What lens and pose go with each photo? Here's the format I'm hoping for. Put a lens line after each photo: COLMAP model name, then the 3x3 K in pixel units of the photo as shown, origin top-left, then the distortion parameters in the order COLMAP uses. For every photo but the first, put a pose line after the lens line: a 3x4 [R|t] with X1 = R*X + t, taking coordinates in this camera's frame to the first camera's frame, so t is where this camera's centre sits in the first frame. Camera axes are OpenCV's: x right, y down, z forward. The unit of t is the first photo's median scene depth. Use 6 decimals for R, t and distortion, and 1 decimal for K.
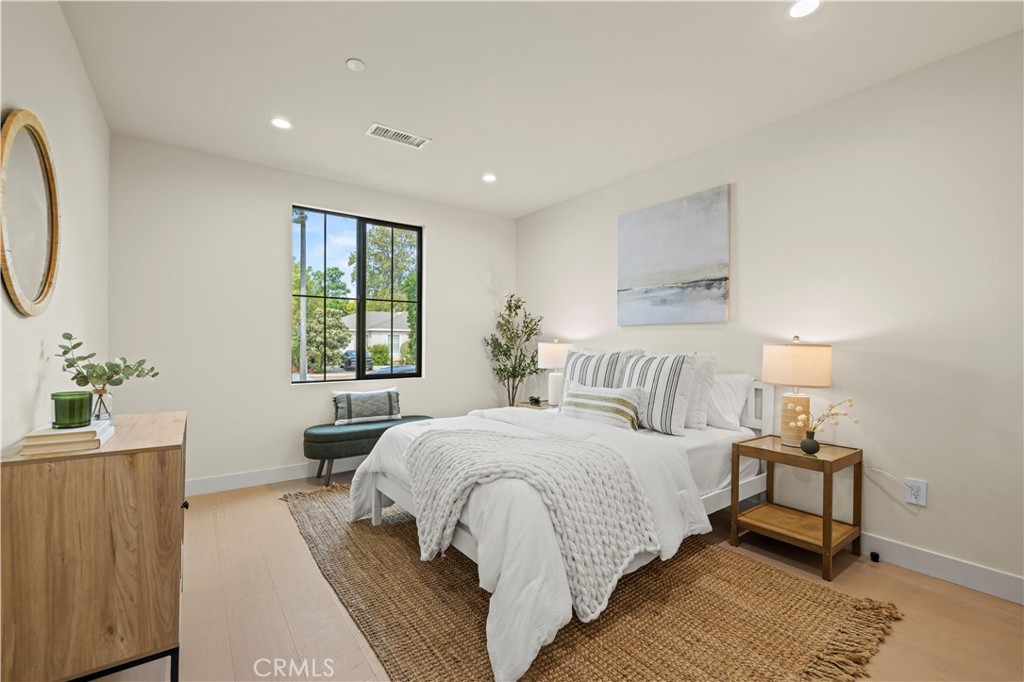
lens RADIAL K [[429.1, 0, 509.6], [0, 429.1, 344.7], [0, 0, 1]] dist [0.003142, -0.000454]
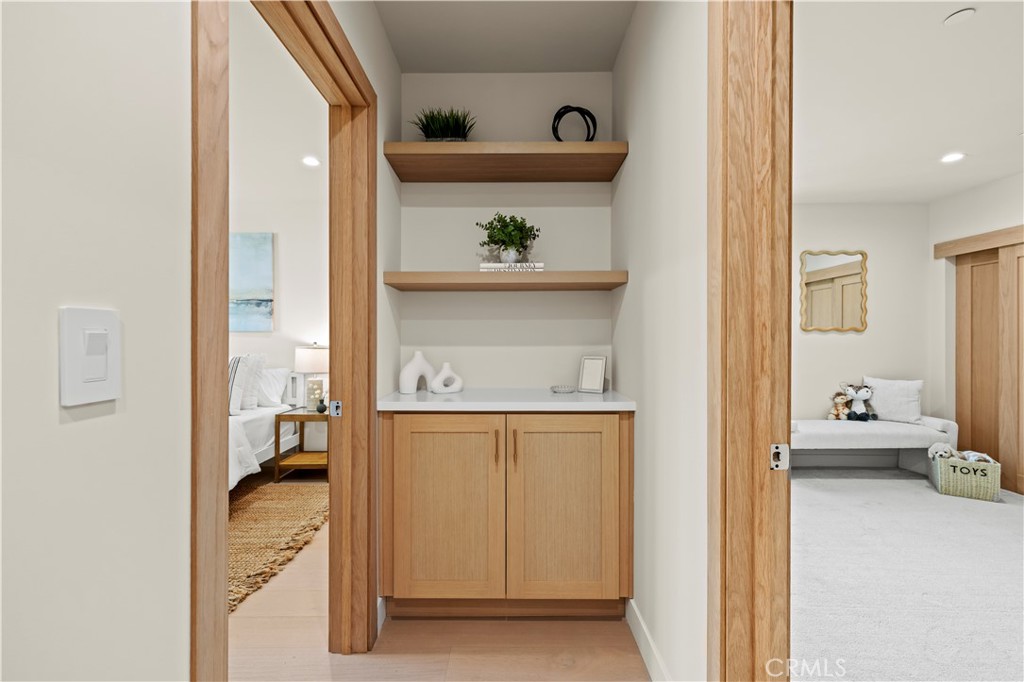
lens RADIAL K [[429.1, 0, 504.8], [0, 429.1, 342.4], [0, 0, 1]] dist [0.003142, -0.000454]
pose [[0.582927, -0.007726, 0.812488, -0.213924], [0.005049, 0.999970, 0.005886, -0.024524], [-0.812509, 0.000671, 0.582948, -0.487392]]
